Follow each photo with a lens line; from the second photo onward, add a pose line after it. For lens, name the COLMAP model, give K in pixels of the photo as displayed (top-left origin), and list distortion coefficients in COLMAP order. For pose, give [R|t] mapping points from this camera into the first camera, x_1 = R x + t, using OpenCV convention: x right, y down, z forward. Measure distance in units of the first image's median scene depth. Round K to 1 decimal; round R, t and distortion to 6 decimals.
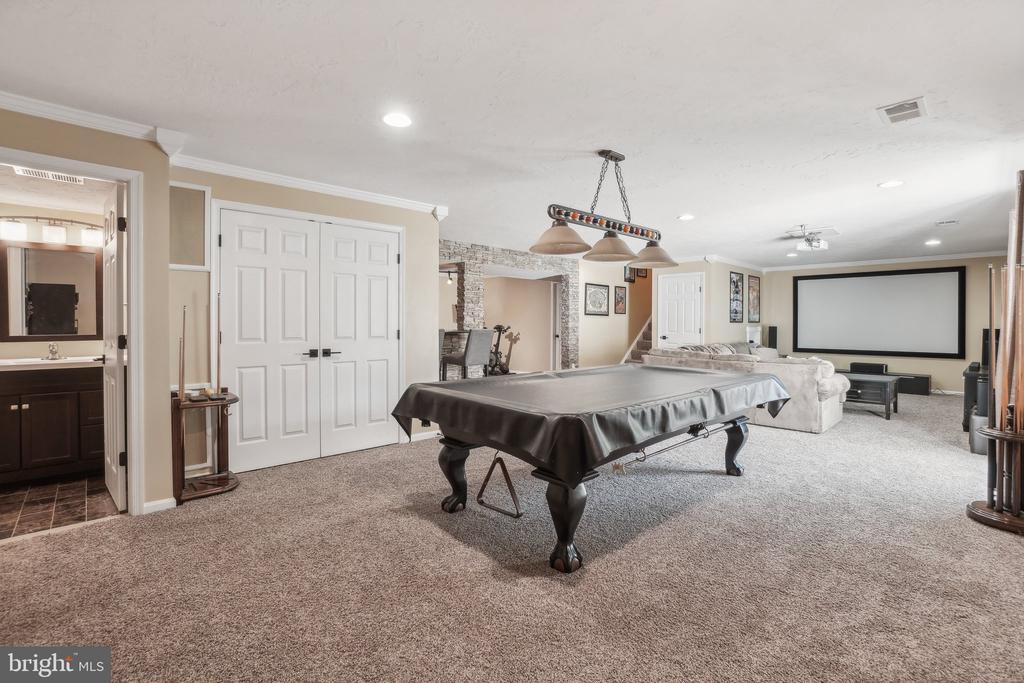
lens RADIAL K [[456.0, 0, 512.0], [0, 456.0, 341.5], [0, 0, 1]] dist [-0.024284, -0.000169]
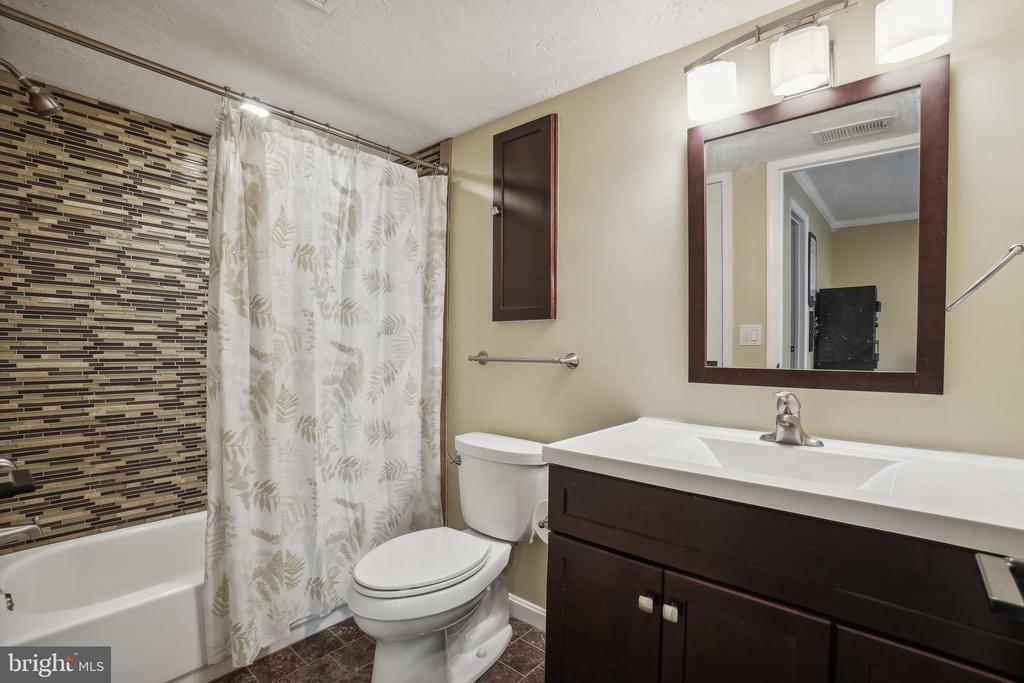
lens RADIAL K [[456.0, 0, 512.0], [0, 456.0, 341.5], [0, 0, 1]] dist [-0.024284, -0.000169]
pose [[0.105668, -0.014781, -0.994292, -0.717620], [-0.046398, 0.998727, -0.019777, -0.019235], [0.993318, 0.048223, 0.104848, 0.755611]]
